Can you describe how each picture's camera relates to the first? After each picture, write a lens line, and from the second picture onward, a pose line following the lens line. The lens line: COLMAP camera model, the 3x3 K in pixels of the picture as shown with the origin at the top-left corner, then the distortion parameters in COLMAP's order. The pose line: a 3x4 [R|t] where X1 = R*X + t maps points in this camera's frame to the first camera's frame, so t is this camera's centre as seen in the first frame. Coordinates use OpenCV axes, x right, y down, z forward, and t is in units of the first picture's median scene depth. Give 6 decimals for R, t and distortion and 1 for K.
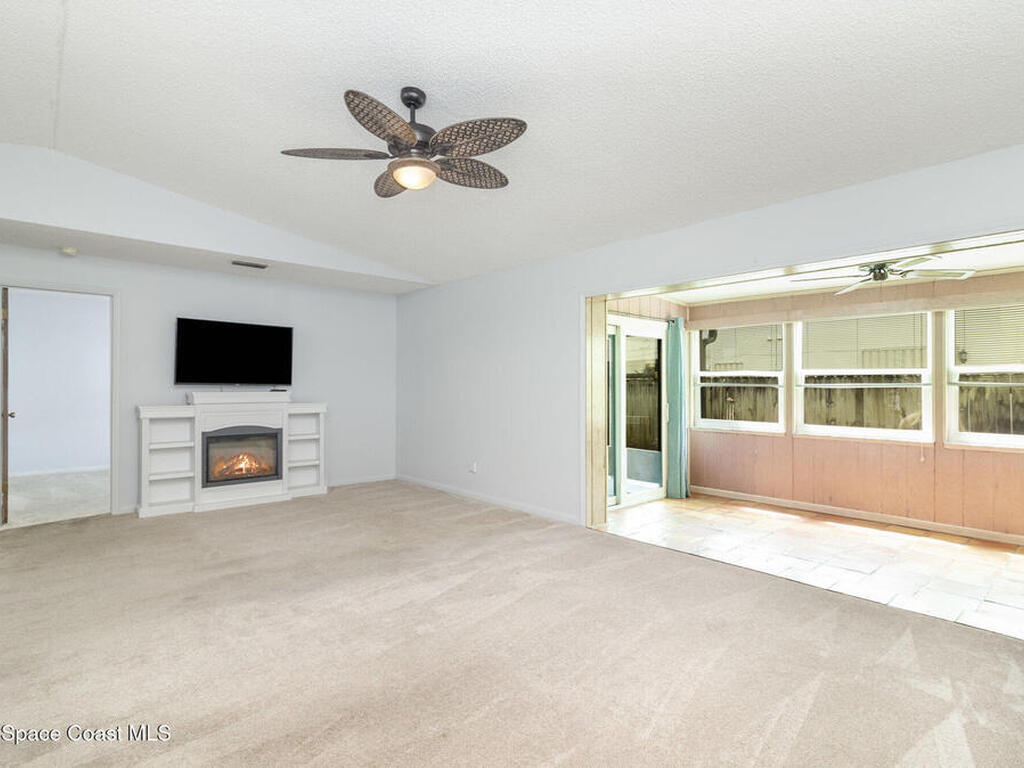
lens RADIAL K [[535.8, 0, 513.3], [0, 535.8, 381.2], [0, 0, 1]] dist [-0.000268, 0.002061]
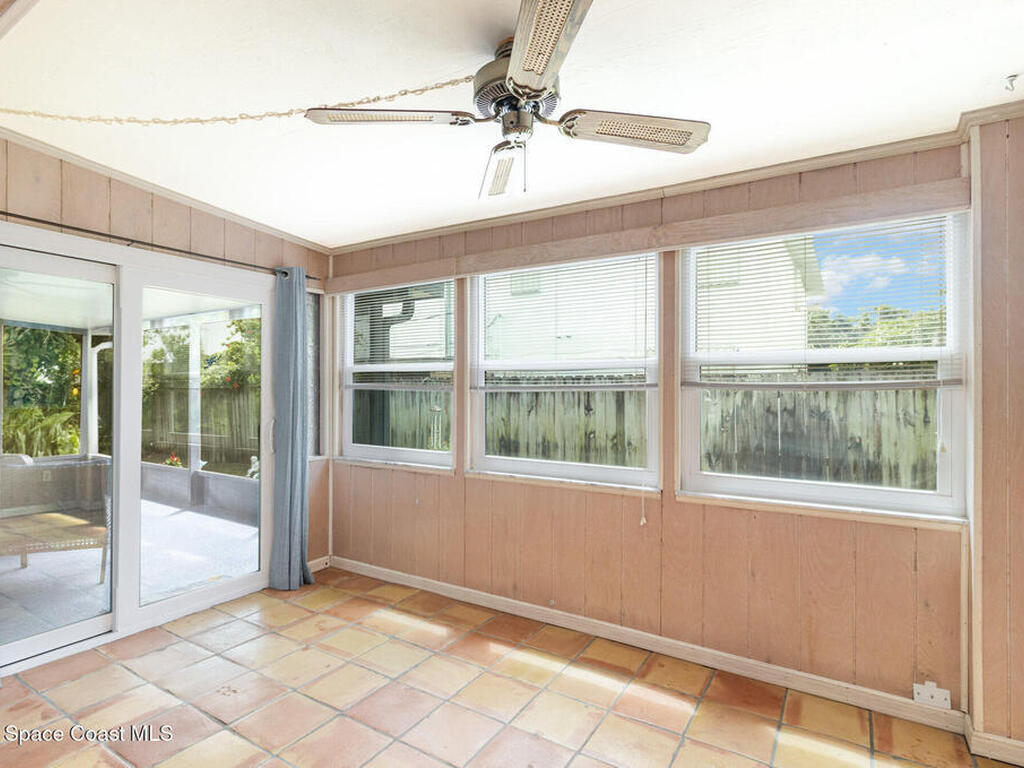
lens RADIAL K [[535.8, 0, 510.9], [0, 535.8, 386.8], [0, 0, 1]] dist [-0.000268, 0.002061]
pose [[0.960962, 0.001392, 0.276678, 0.353649], [-0.002916, 0.999983, 0.005095, 0.003835], [-0.276666, -0.005703, 0.960949, 0.376240]]
